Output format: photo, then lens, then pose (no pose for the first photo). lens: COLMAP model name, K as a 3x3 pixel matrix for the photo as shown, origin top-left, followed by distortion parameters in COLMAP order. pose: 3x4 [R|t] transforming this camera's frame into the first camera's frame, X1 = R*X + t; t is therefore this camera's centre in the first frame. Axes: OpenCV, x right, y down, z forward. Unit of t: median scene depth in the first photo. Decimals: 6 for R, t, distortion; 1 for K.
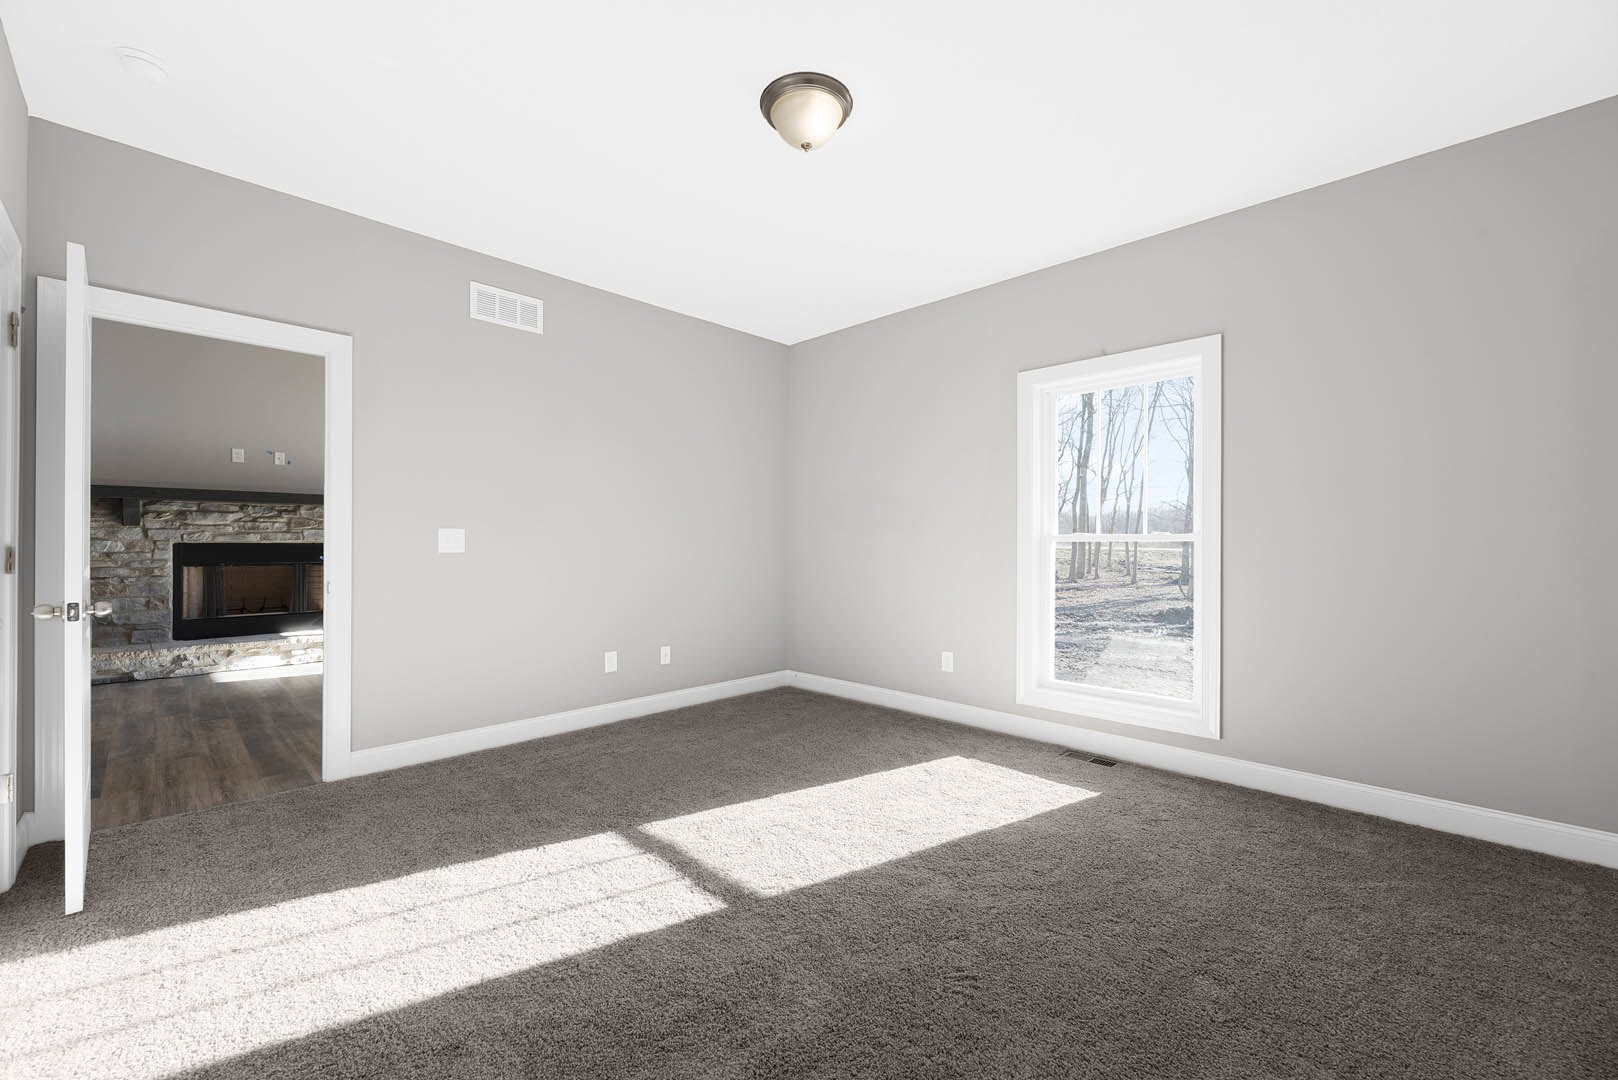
lens RADIAL K [[657.7, 0, 804.4], [0, 657.7, 547.8], [0, 0, 1]] dist [-0.003320, -0.000209]
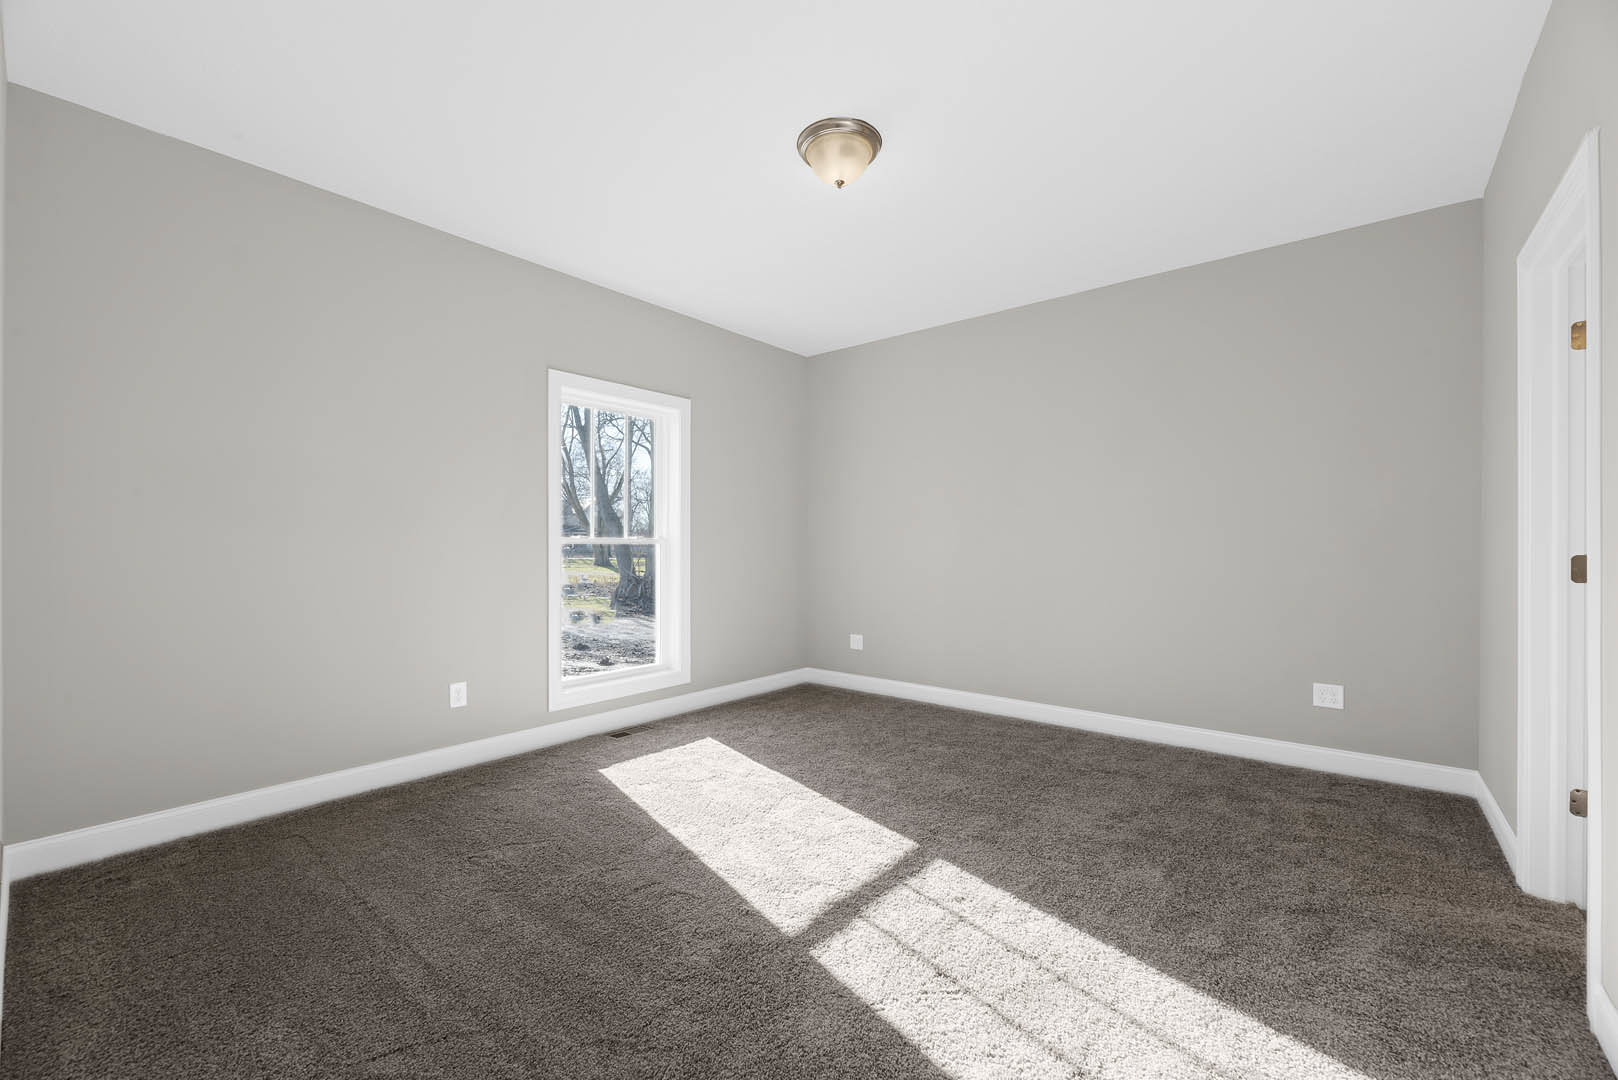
lens RADIAL K [[657.7, 0, 804.4], [0, 657.7, 547.8], [0, 0, 1]] dist [-0.003320, -0.000209]
pose [[-0.086848, -0.005276, 0.996208, -0.828633], [0.007464, 0.999954, 0.005947, -0.008109], [-0.996194, 0.007952, -0.086805, 0.885577]]
